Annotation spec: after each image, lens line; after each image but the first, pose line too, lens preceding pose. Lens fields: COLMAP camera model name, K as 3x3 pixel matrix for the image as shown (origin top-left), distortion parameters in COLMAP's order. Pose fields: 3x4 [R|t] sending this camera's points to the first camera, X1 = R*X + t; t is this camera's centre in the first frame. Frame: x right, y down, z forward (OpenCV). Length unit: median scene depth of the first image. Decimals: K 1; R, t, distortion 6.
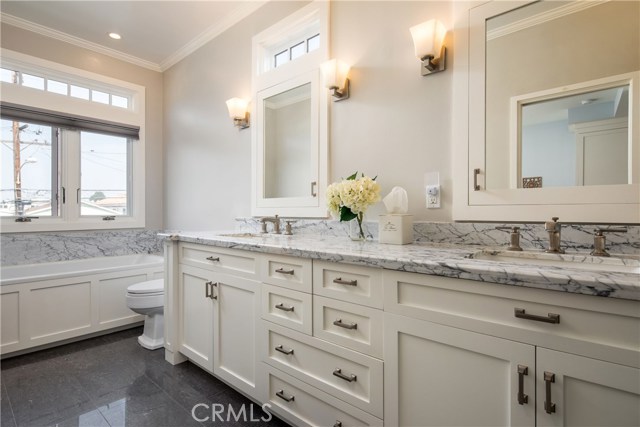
lens RADIAL K [[317.1, 0, 322.1], [0, 317.1, 212.4], [0, 0, 1]] dist [-0.002468, -0.002251]
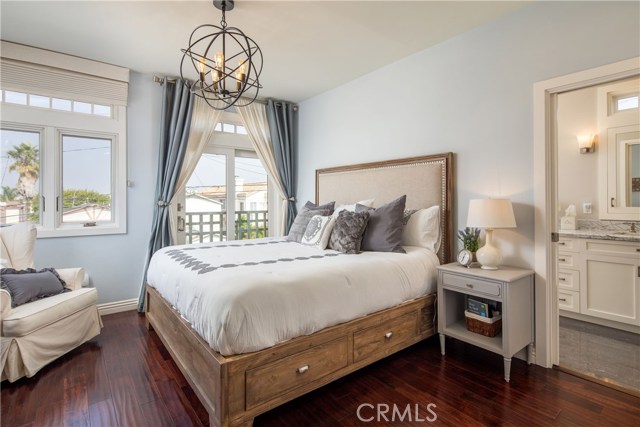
lens RADIAL K [[317.1, 0, 315.1], [0, 317.1, 201.8], [0, 0, 1]] dist [-0.002468, -0.002251]
pose [[0.983087, -0.003275, -0.183109, -2.103566], [0.003680, 0.999991, 0.001874, -0.202798], [0.183101, -0.002516, 0.983091, -2.872923]]
